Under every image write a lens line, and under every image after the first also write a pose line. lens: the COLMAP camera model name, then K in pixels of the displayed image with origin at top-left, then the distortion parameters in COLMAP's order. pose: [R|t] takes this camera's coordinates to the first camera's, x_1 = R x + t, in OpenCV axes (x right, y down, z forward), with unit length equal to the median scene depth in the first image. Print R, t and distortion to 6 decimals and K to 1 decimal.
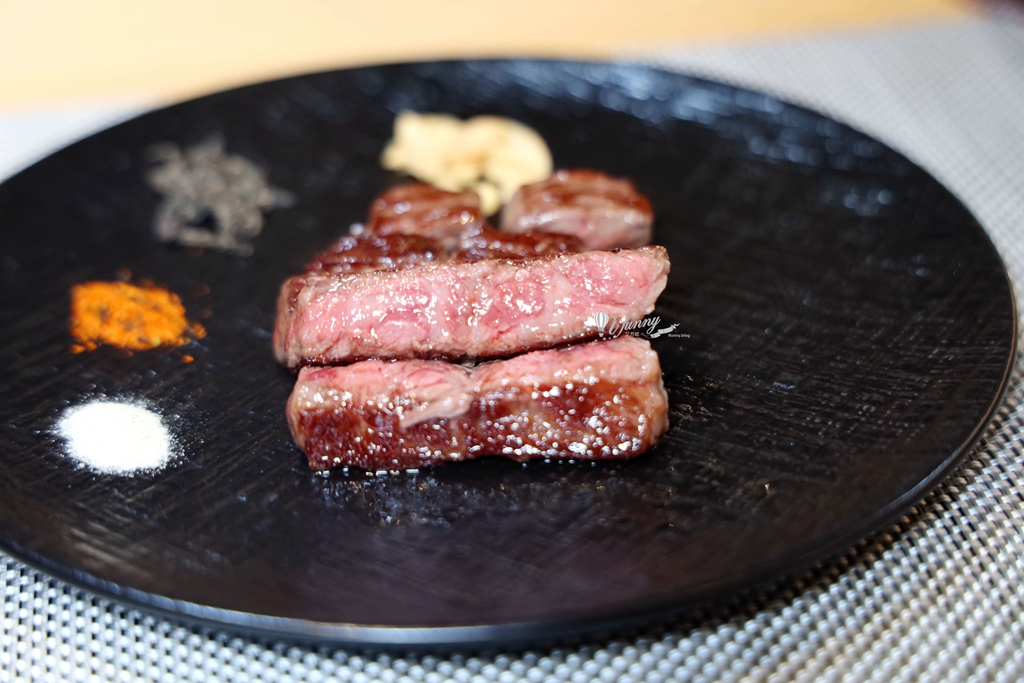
lens RADIAL K [[2086.2, 0, 512.0], [0, 2086.2, 341.5], [0, 0, 1]] dist [0.522767, 0.046274]
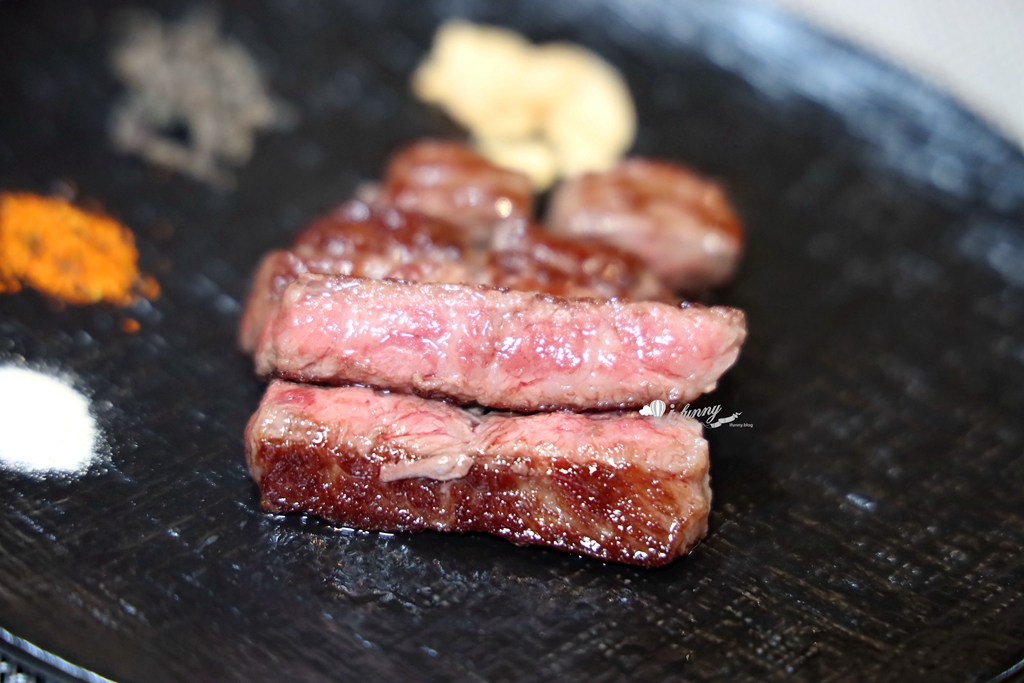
lens RADIAL K [[3098.6, 0, 512.0], [0, 3098.6, 341.5], [0, 0, 1]] dist [1.052000, 0.471346]
pose [[0.983863, 0.178922, 0.000949, -0.013576], [-0.178233, 0.979578, 0.093060, -0.131530], [0.015721, -0.091727, 0.995660, -0.195702]]
